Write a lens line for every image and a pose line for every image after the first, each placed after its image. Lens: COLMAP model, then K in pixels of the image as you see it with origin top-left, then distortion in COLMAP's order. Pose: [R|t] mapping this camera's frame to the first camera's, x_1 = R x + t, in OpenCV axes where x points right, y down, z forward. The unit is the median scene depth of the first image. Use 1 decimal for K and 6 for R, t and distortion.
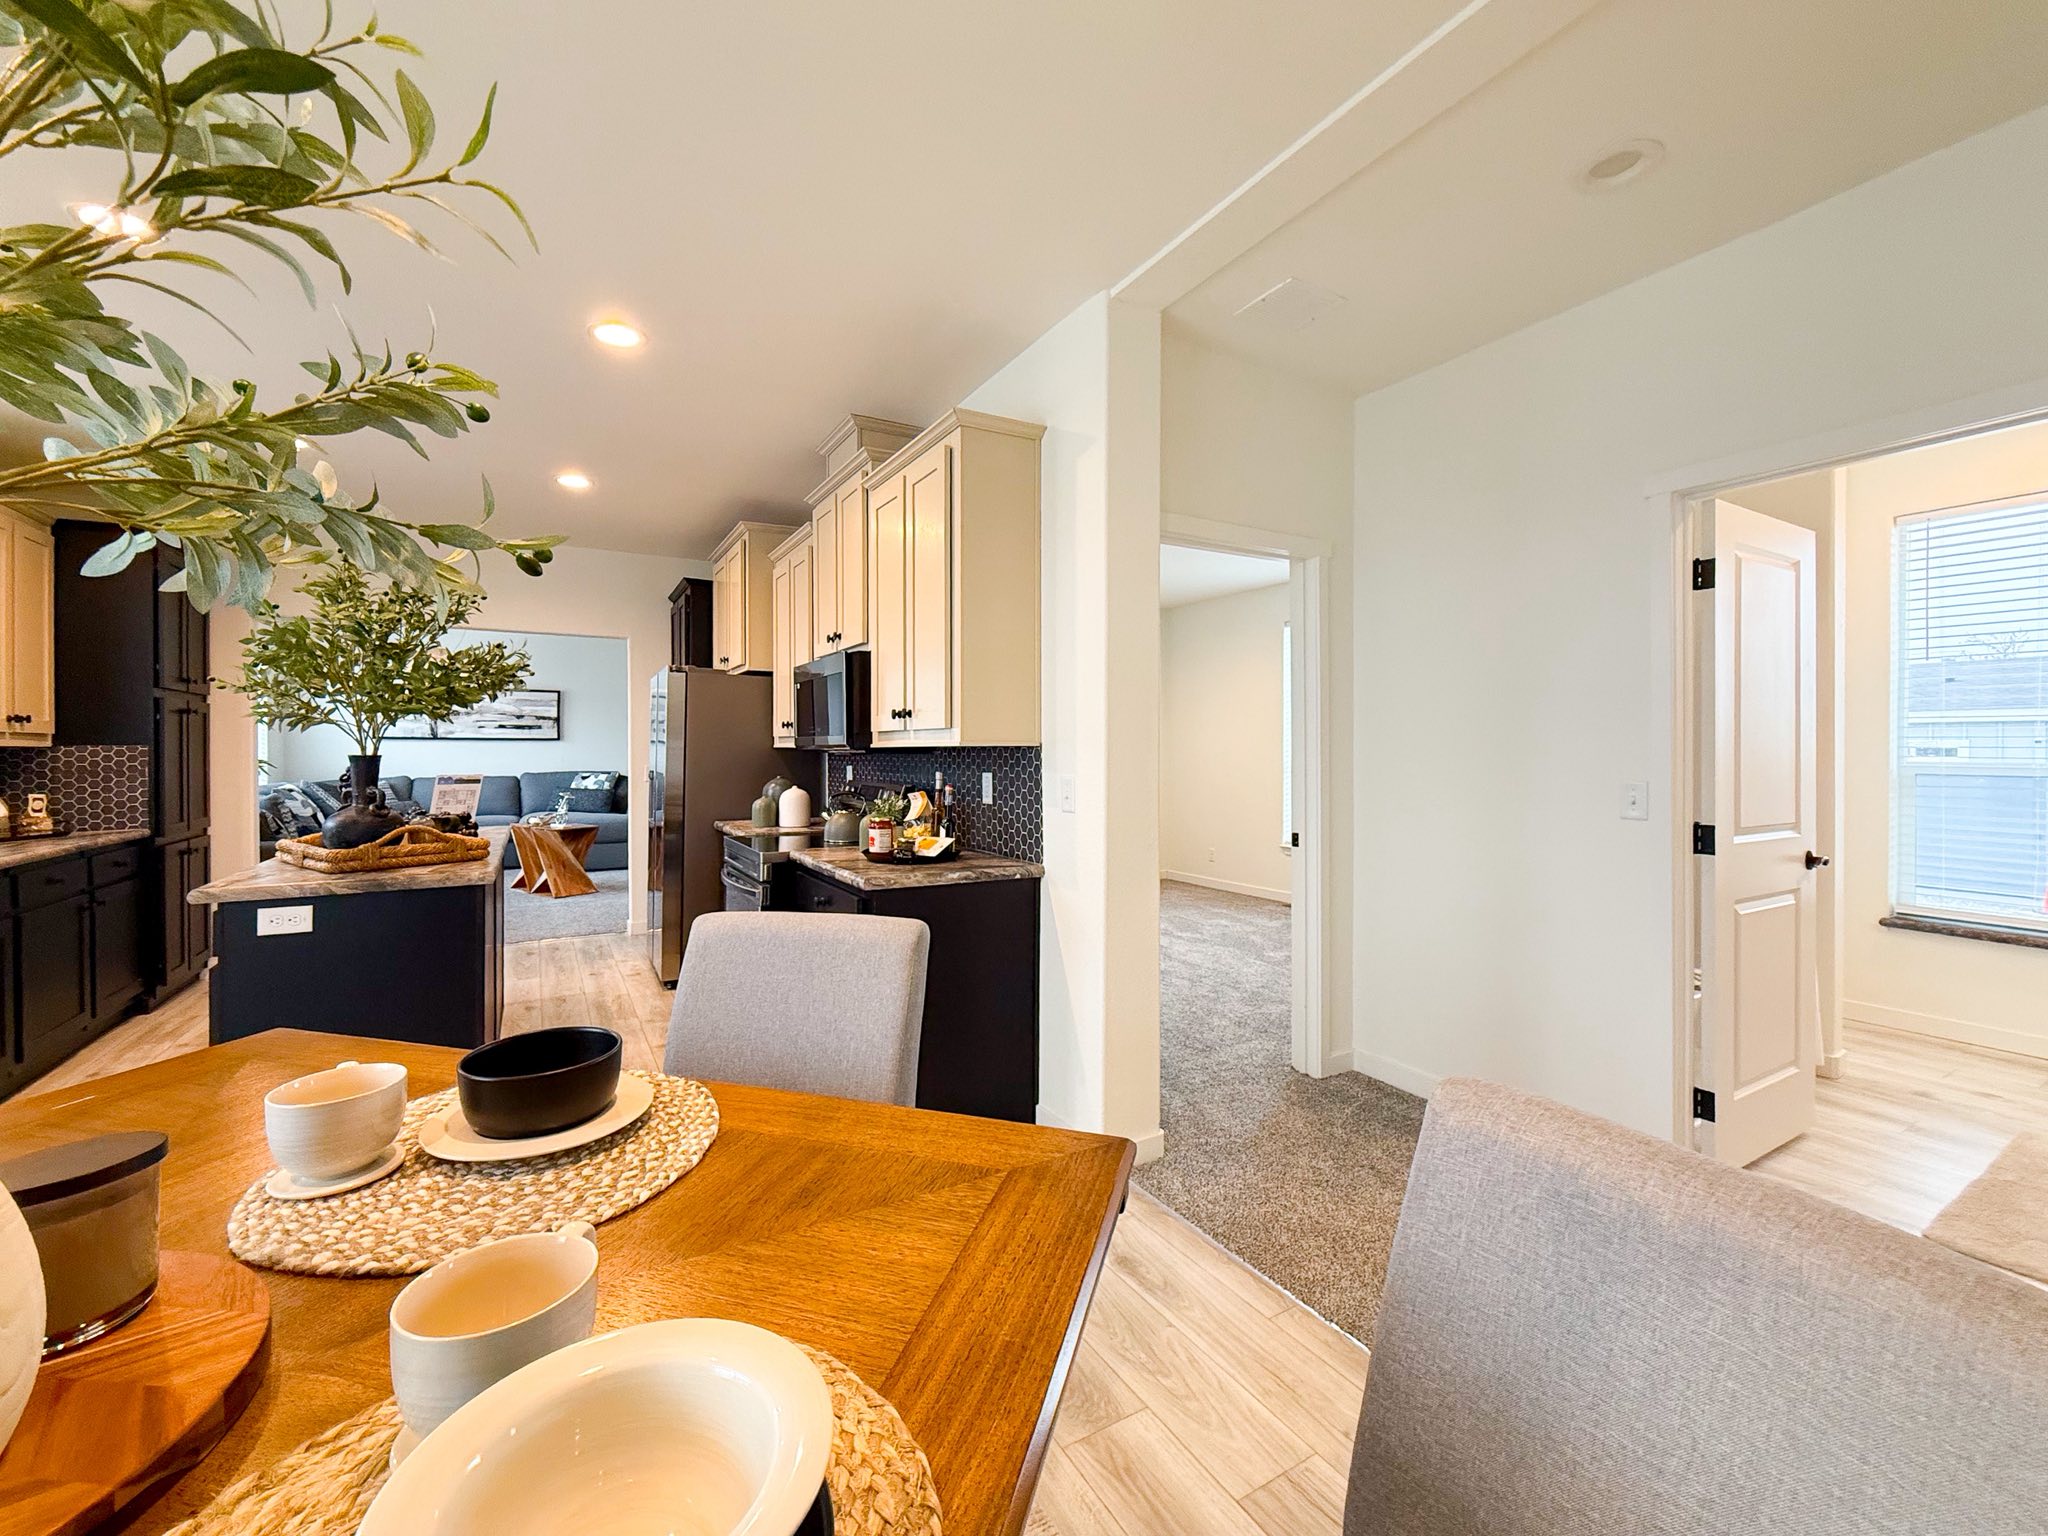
lens RADIAL K [[840.7, 0, 1028.7], [0, 840.7, 758.2], [0, 0, 1]] dist [0.001436, -0.000343]
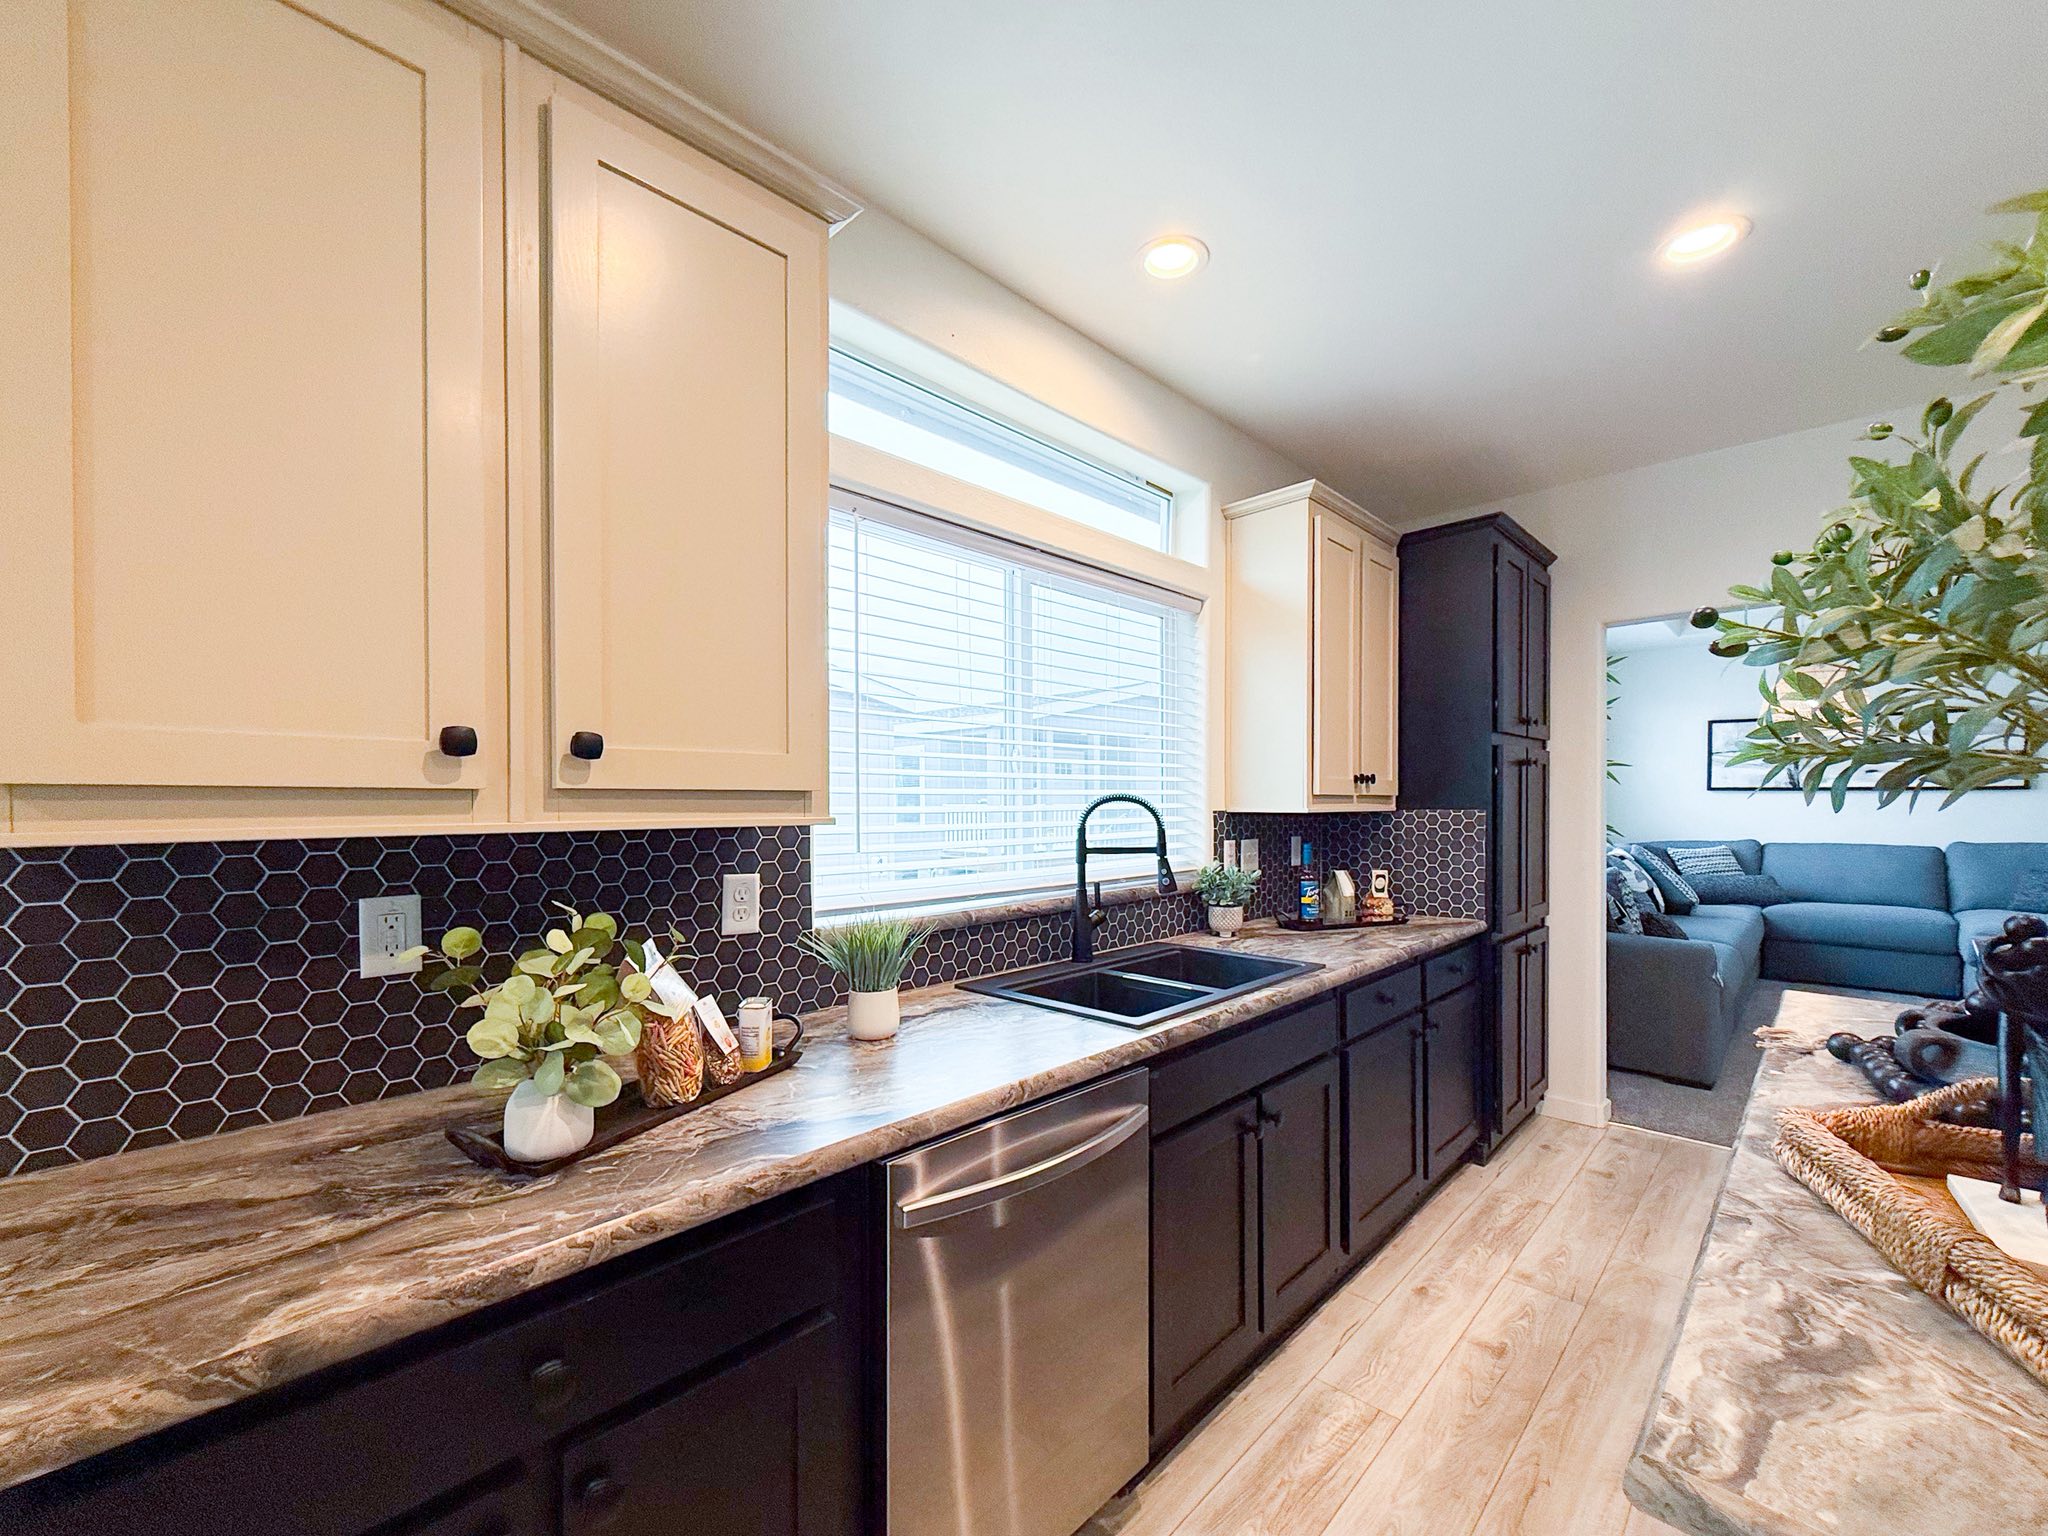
lens RADIAL K [[840.7, 0, 1040.5], [0, 840.7, 801.2], [0, 0, 1]] dist [0.001436, -0.000343]
pose [[0.276237, 0.004699, -0.961078, -0.434071], [-0.007743, 0.999966, 0.002663, -0.021825], [0.961058, 0.006706, 0.276264, 0.410549]]
